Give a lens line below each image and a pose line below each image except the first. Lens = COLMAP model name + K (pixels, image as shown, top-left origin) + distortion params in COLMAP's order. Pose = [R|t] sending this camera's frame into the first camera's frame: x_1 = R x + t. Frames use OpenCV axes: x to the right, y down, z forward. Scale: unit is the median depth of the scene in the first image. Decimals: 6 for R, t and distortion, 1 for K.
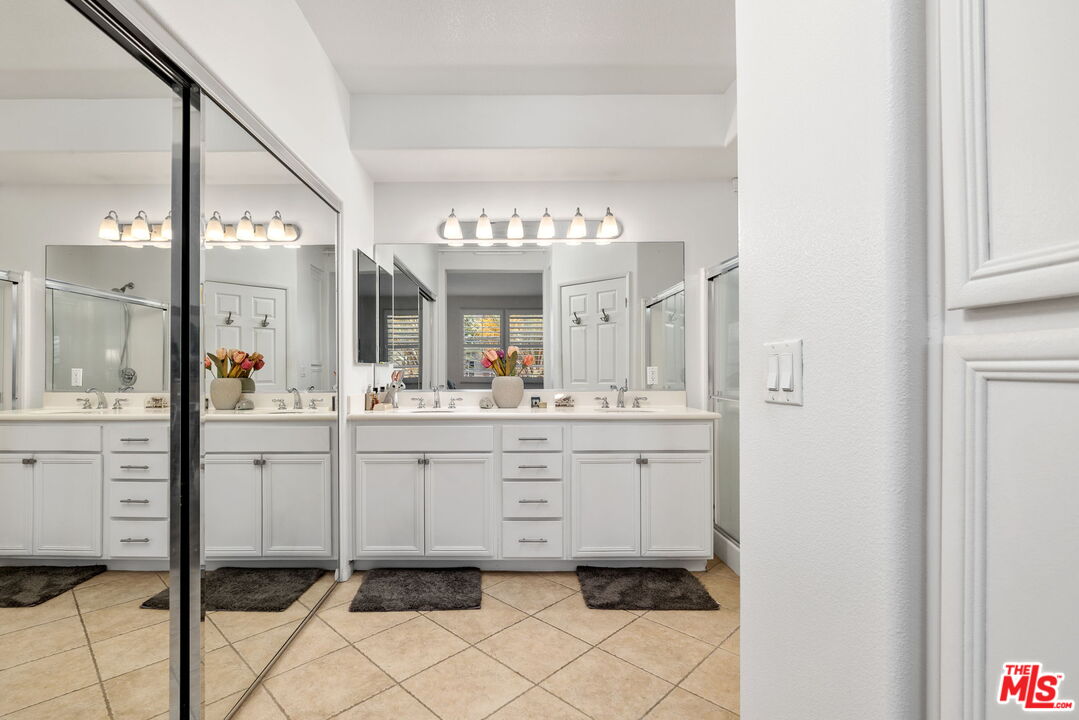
lens RADIAL K [[540.3, 0, 533.0], [0, 540.3, 371.1], [0, 0, 1]] dist [-0.002124, -0.000669]
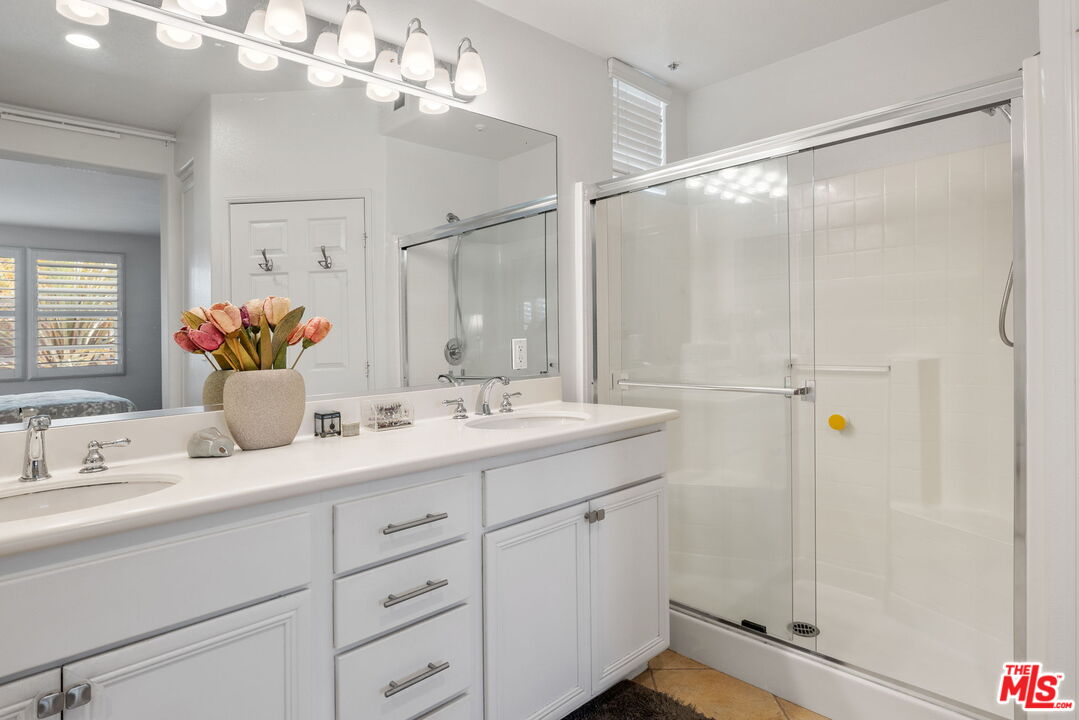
lens RADIAL K [[550.6, 0, 514.3], [0, 550.6, 360.7], [0, 0, 1]] dist [-0.006206, -0.002381]
pose [[0.729595, -0.044989, 0.682398, -0.192636], [0.028148, 0.998964, 0.035765, -0.006790], [-0.683300, -0.006886, 0.730106, 0.571436]]
